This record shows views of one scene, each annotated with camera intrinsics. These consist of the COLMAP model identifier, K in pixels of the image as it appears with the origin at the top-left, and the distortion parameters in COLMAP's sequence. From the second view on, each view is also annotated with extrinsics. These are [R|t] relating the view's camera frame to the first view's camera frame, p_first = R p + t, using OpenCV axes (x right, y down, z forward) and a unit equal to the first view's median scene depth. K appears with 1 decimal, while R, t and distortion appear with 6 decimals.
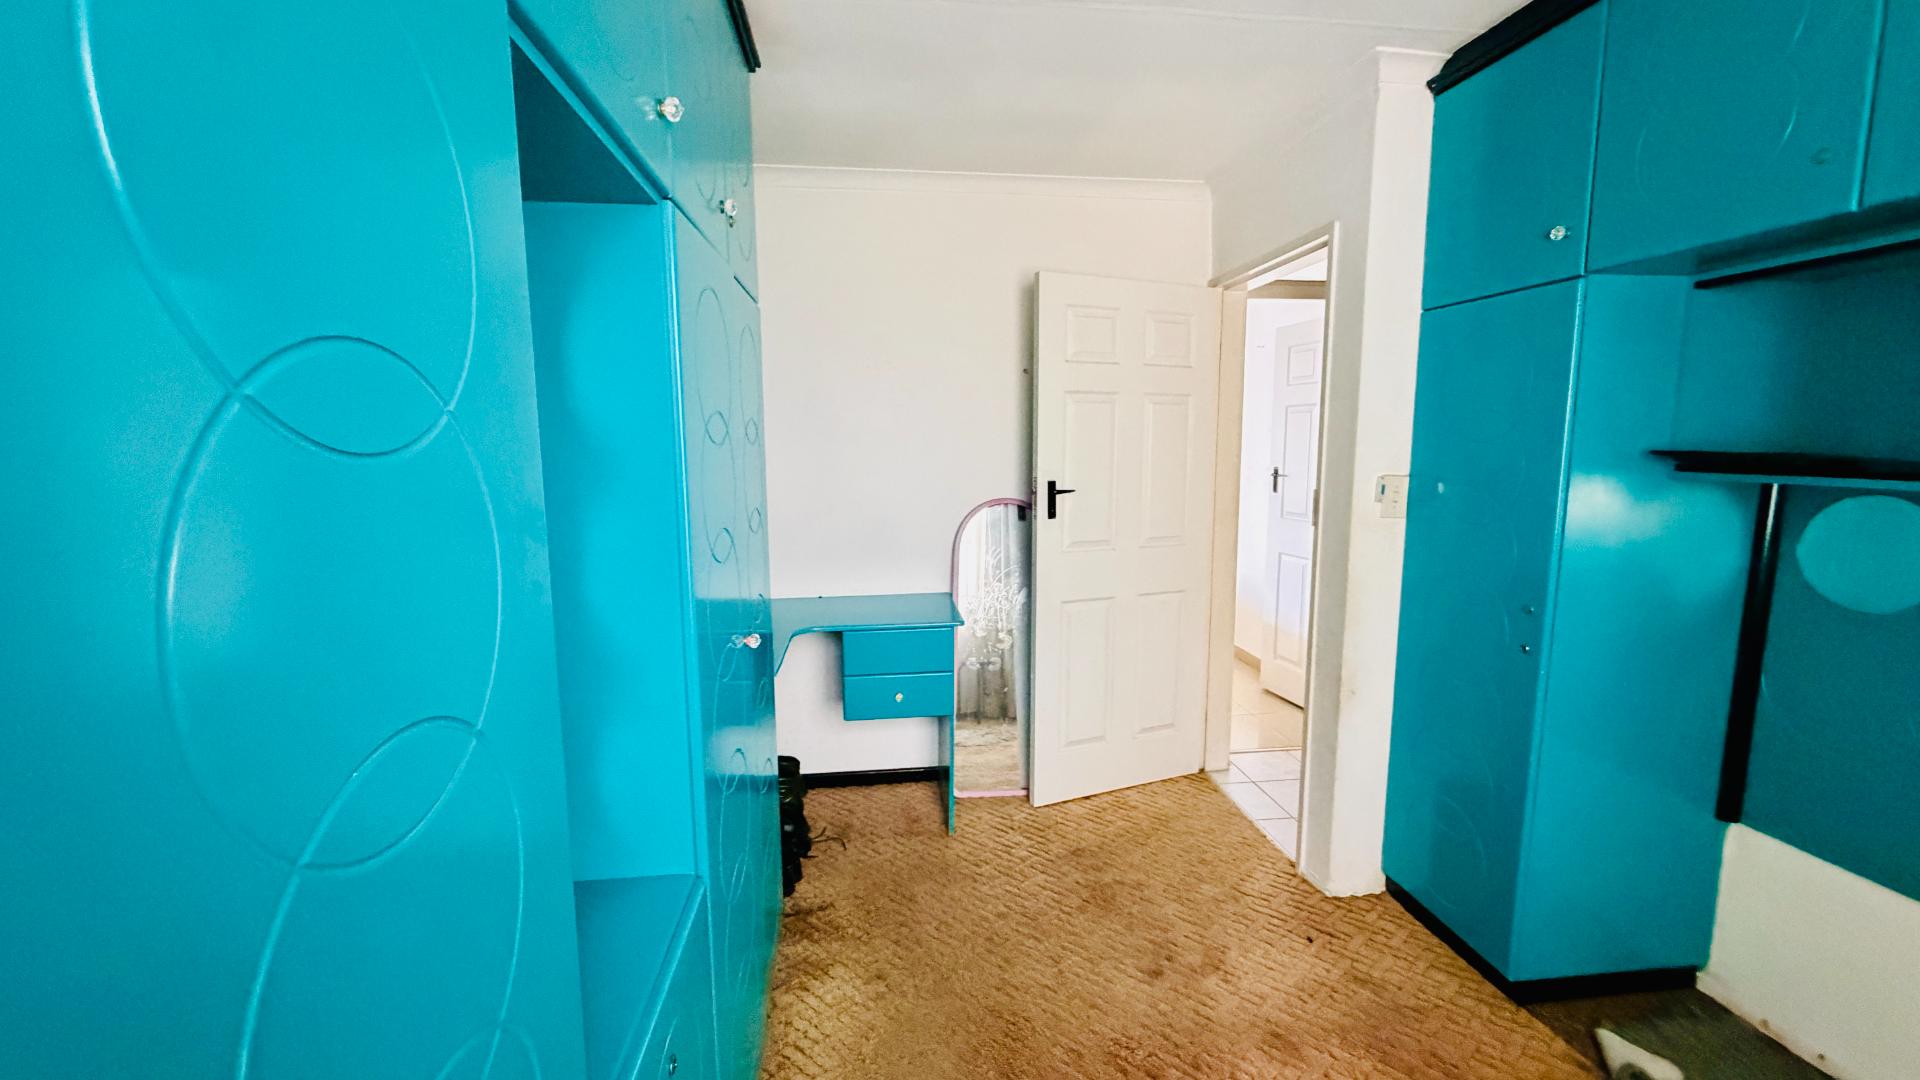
lens RADIAL K [[766.9, 0, 951.2], [0, 766.9, 543.4], [0, 0, 1]] dist [0.000614, 0.000391]
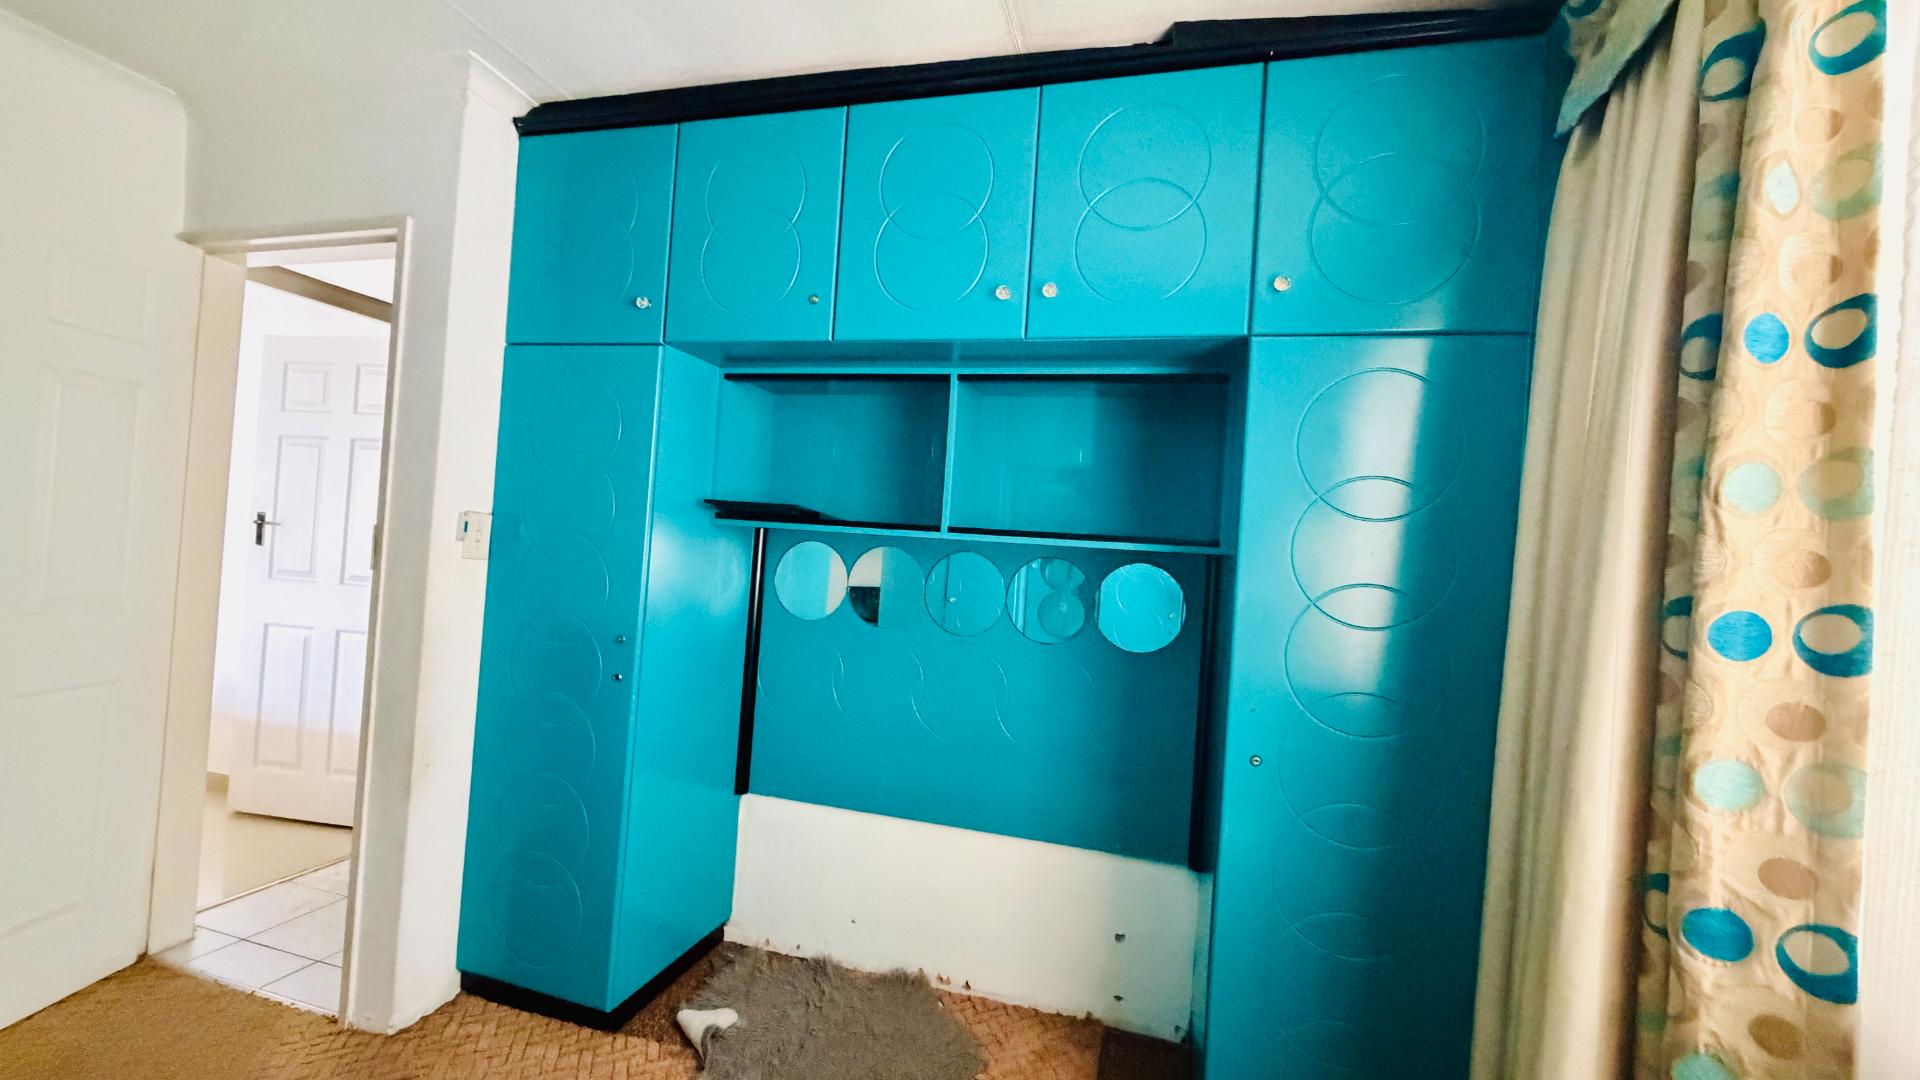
lens RADIAL K [[766.9, 0, 959.2], [0, 766.9, 541.0], [0, 0, 1]] dist [0.000614, 0.000391]
pose [[0.370584, 0.043700, 0.927770, -0.058045], [0.055279, 0.996084, -0.068998, 0.040438], [-0.927153, 0.076856, 0.366717, 0.133001]]
